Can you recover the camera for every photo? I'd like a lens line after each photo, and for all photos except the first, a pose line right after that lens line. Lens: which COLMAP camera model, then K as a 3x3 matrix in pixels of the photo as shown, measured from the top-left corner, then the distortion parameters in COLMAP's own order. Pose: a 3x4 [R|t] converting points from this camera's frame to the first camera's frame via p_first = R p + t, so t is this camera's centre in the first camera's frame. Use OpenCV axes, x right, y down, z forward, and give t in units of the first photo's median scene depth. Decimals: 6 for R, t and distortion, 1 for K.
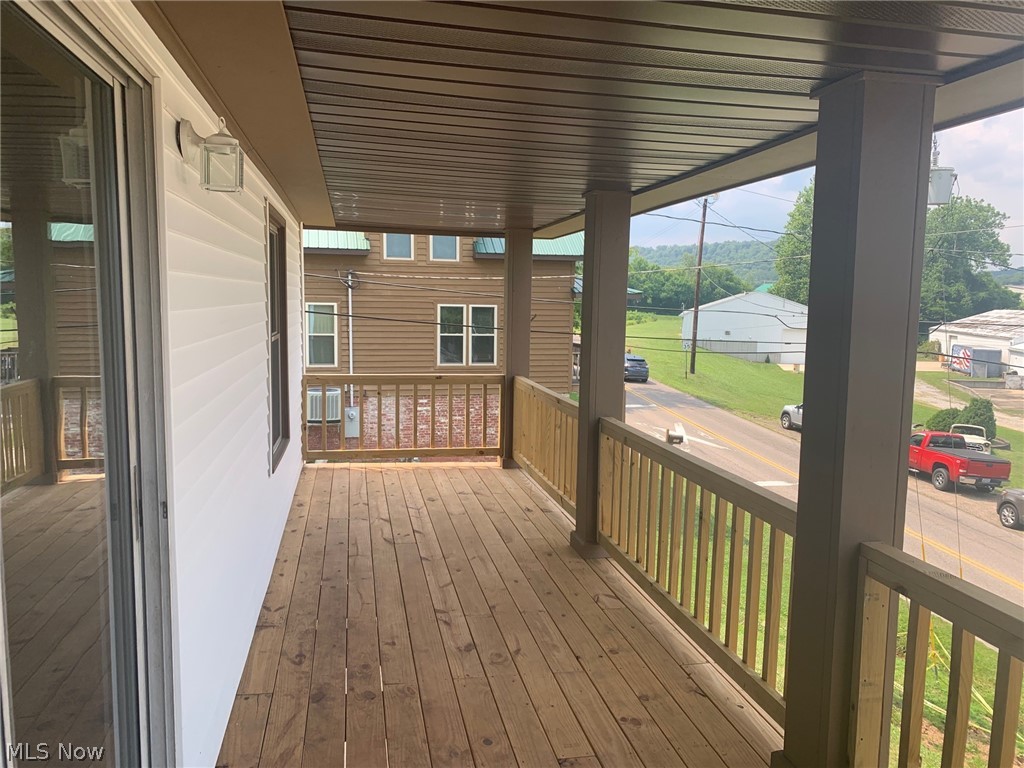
lens RADIAL K [[781.2, 0, 513.8], [0, 781.2, 385.7], [0, 0, 1]] dist [0.130602, -0.232174]
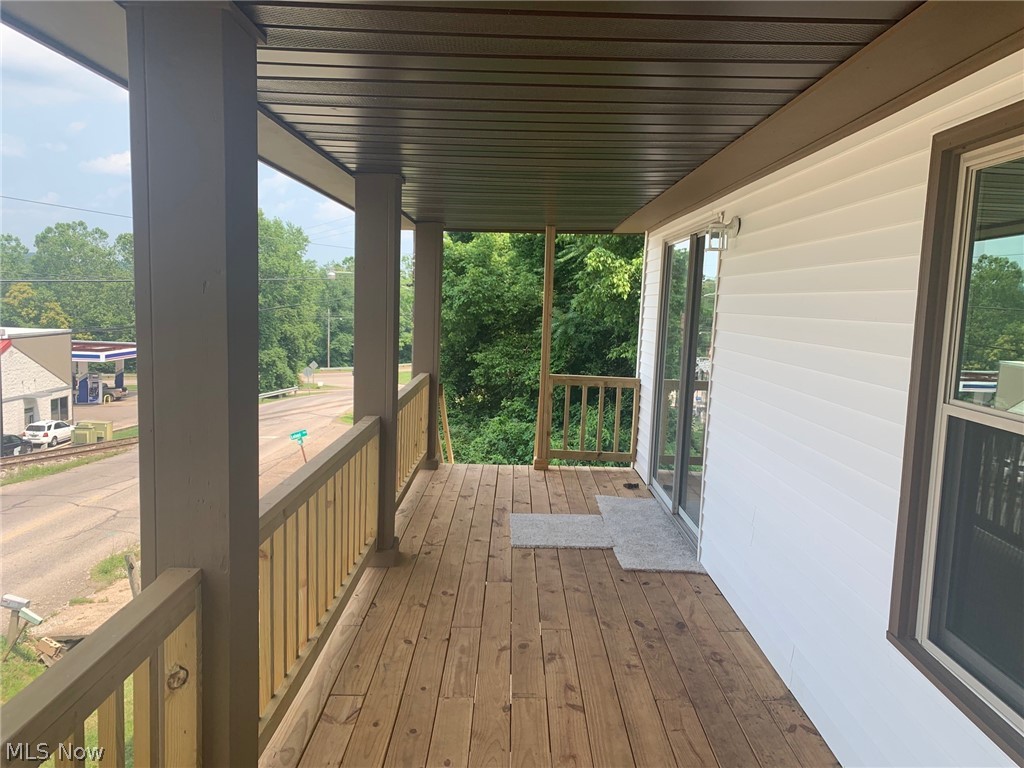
lens RADIAL K [[780.3, 0, 520.4], [0, 780.3, 383.7], [0, 0, 1]] dist [0.014897, -0.003569]
pose [[-0.979350, -0.071224, 0.189210, -0.177307], [-0.028176, 0.974840, 0.221116, -0.206553], [-0.200198, 0.211218, -0.956717, 1.841563]]
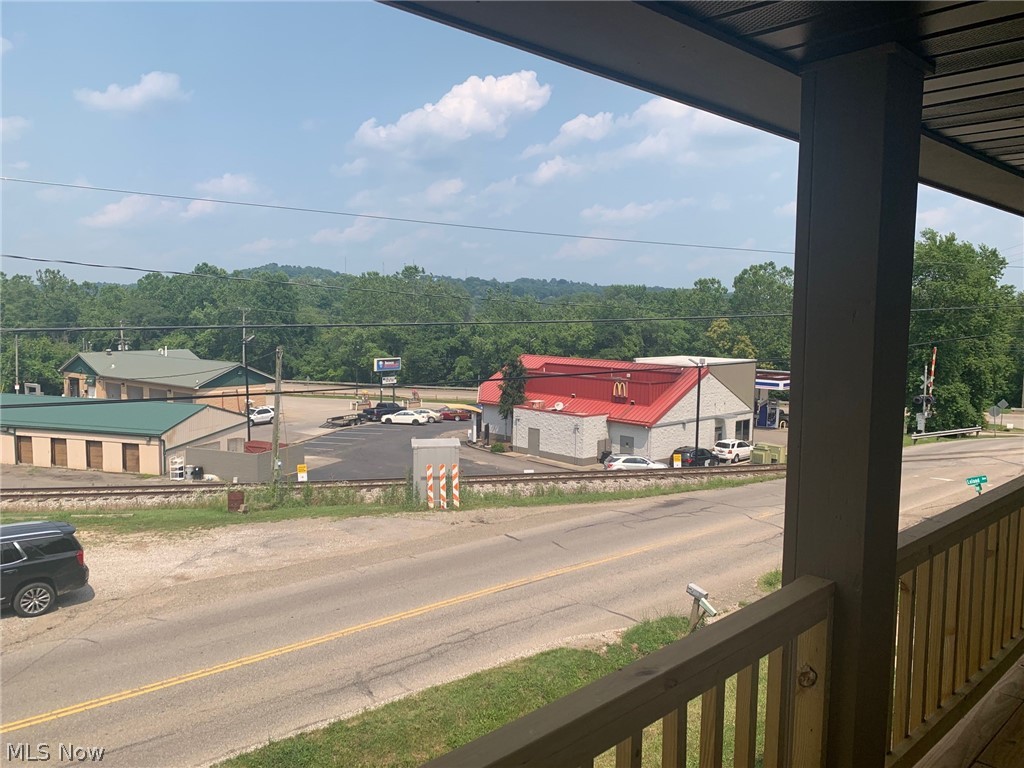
lens RADIAL K [[780.3, 0, 520.4], [0, 780.3, 383.7], [0, 0, 1]] dist [0.014897, -0.003569]
pose [[-0.531076, -0.097609, 0.841683, -0.221941], [0.074762, 0.984071, 0.161294, -0.209472], [-0.844019, 0.148585, -0.515319, 1.868744]]
